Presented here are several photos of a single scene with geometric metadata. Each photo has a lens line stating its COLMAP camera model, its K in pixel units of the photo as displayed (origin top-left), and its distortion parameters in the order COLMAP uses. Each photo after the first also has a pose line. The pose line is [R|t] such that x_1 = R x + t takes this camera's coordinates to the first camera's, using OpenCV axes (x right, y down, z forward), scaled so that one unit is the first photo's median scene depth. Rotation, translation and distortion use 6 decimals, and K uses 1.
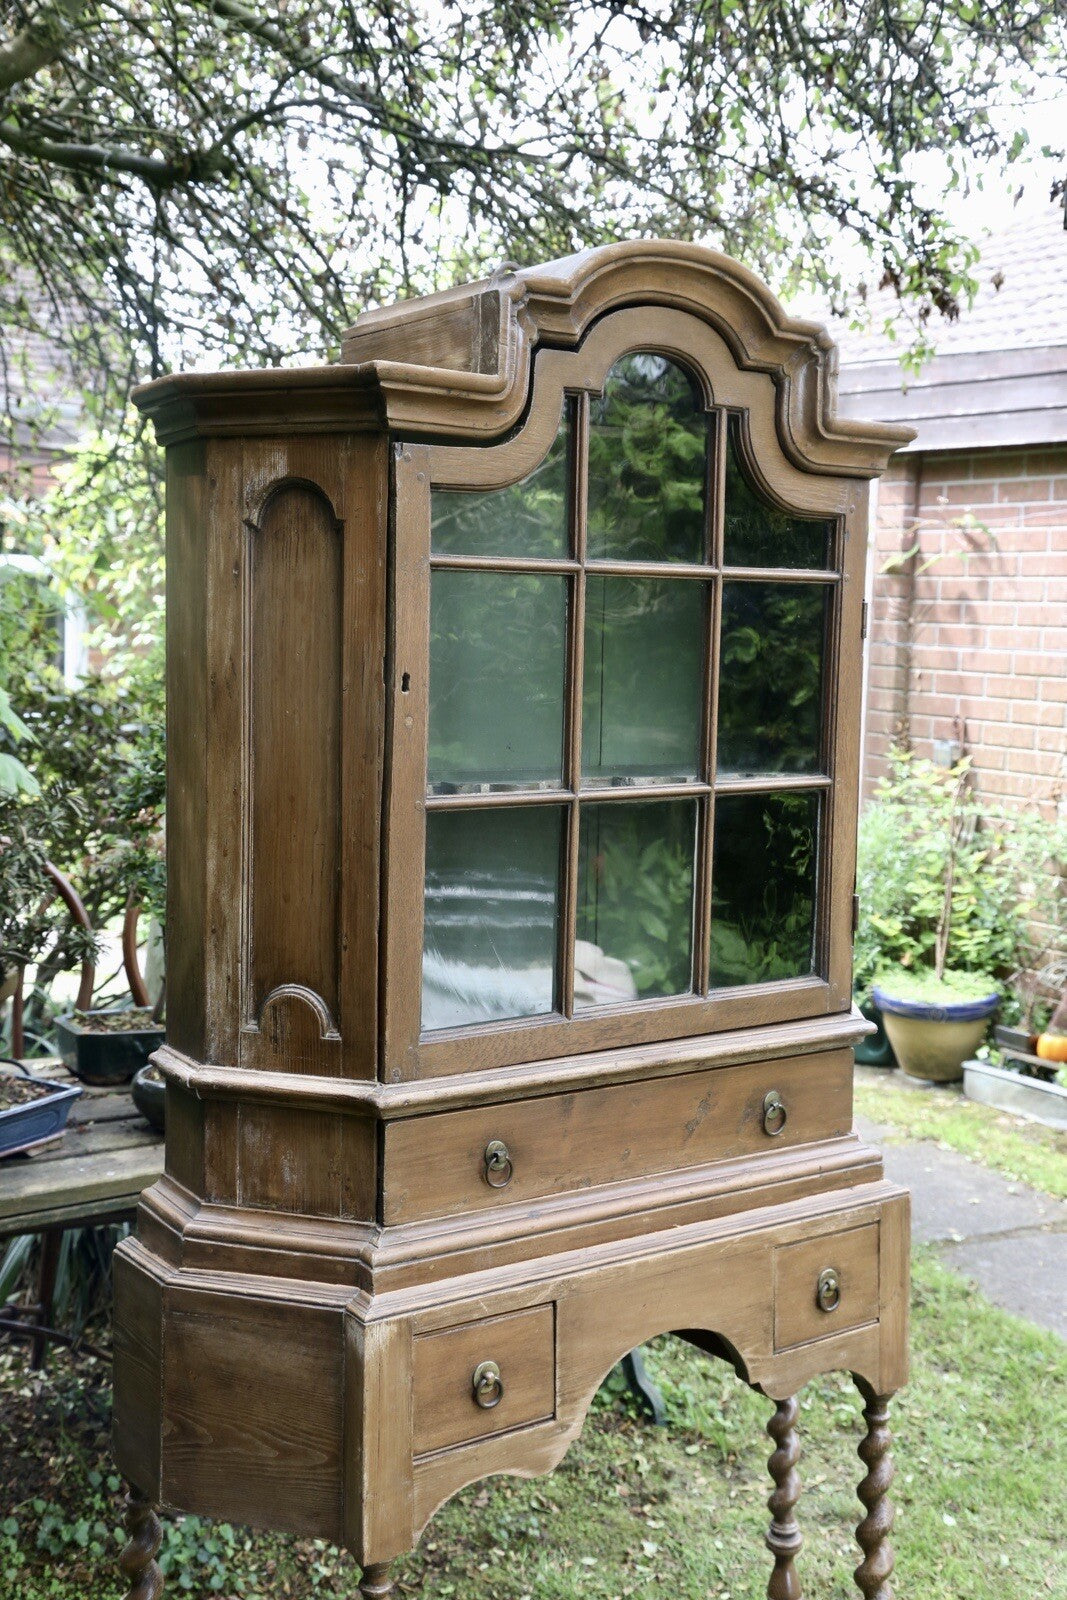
lens RADIAL K [[1669.0, 0, 517.7], [0, 1669.0, 805.0], [0, 0, 1]] dist [0.042023, 0.000000]
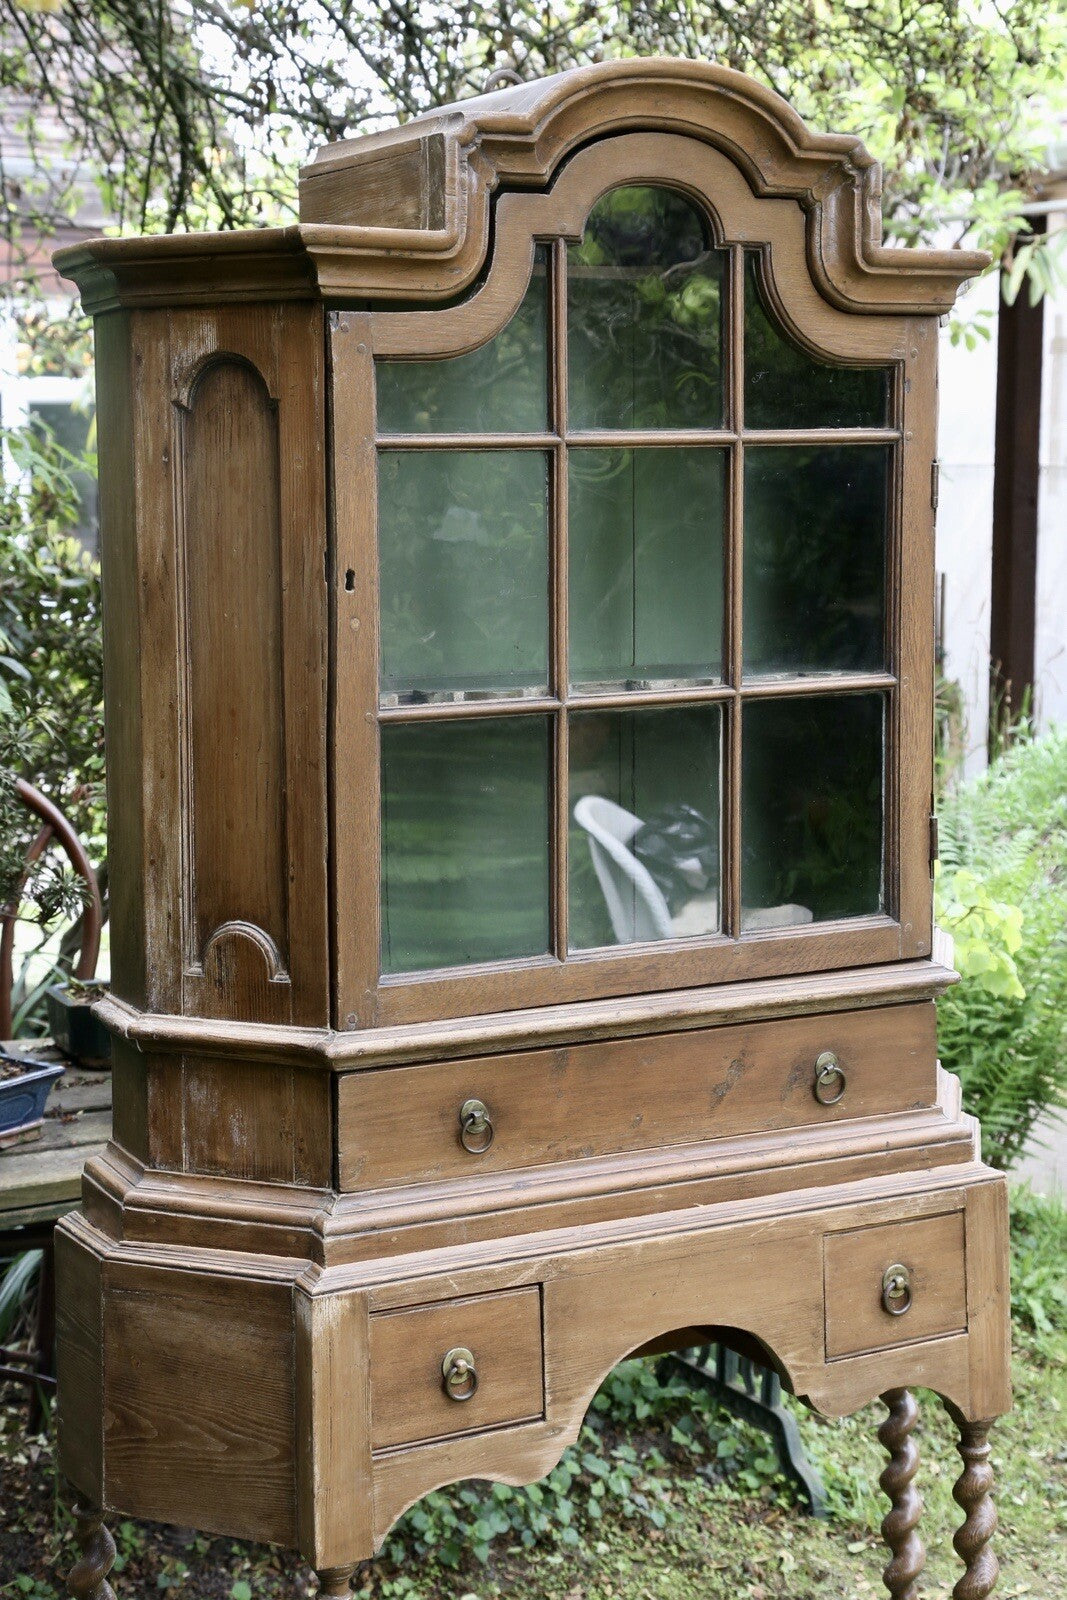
lens RADIAL K [[2457.3, 0, 515.7], [0, 2457.3, 734.4], [0, 0, 1]] dist [0.112807, 0.000000]
pose [[0.993108, -0.014437, -0.116308, 0.159937], [0.015429, 0.999852, 0.007631, 0.000383], [0.116181, -0.009373, 0.993184, -0.272357]]
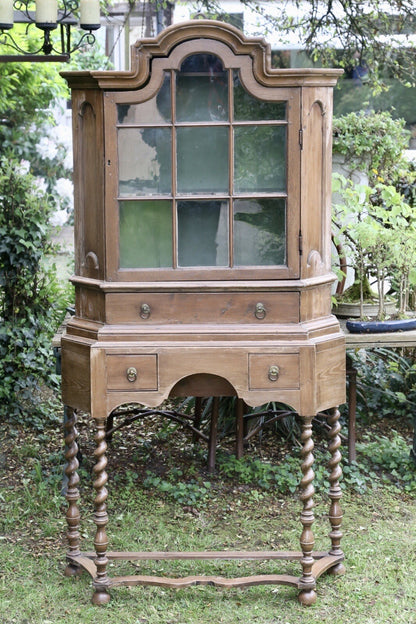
lens RADIAL K [[1409.5, 0, 199.6], [0, 1409.5, 280.6], [0, 0, 1]] dist [0.269836, 0.000000]
pose [[0.824844, 0.055322, -0.562648, 1.587863], [-0.027929, 0.997973, 0.057181, -0.003642], [0.564671, -0.031451, 0.824717, -1.176011]]
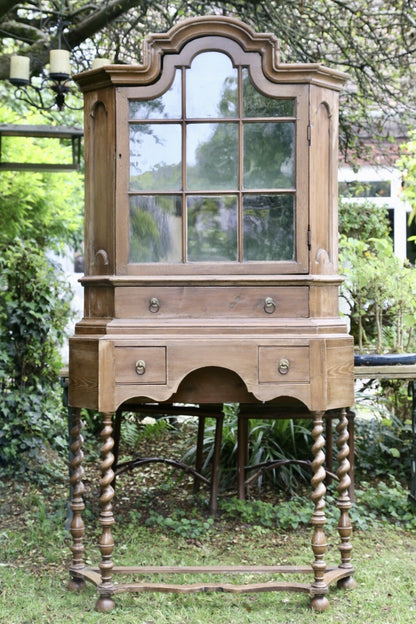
lens RADIAL K [[1186.6, 0, 206.8], [0, 1186.6, 277.5], [0, 0, 1]] dist [0.231022, 0.000000]
pose [[0.833385, -0.023536, -0.552191, 1.324006], [-0.031212, 0.995494, -0.089537, 0.359136], [0.551811, 0.091854, 0.828896, -0.840648]]
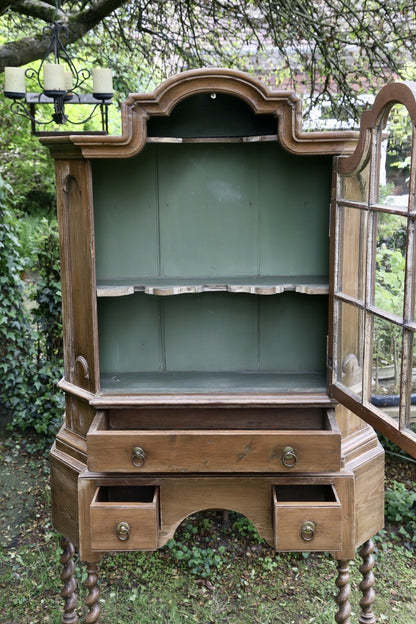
lens RADIAL K [[807.5, 0, 207.6], [0, 807.5, 312.3], [0, 0, 1]] dist [0.152184, 0.000000]
pose [[0.819198, 0.082729, -0.567512, 0.775945], [-0.023325, 0.993529, 0.111162, -0.117631], [0.573036, -0.077827, 0.815826, 0.018219]]
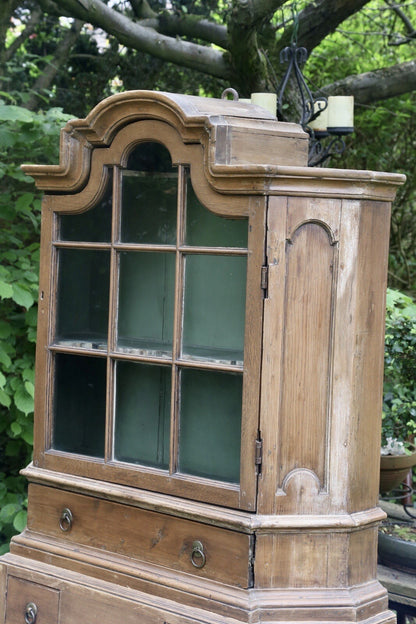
lens RADIAL K [[1253.5, 0, 203.9], [0, 1253.5, 256.6], [0, 0, 1]] dist [0.241951, 0.000000]
pose [[0.278660, 0.023265, -0.960108, 1.588890], [-0.115852, 0.993221, -0.009557, -0.126968], [0.953377, 0.113893, 0.279466, 0.662079]]
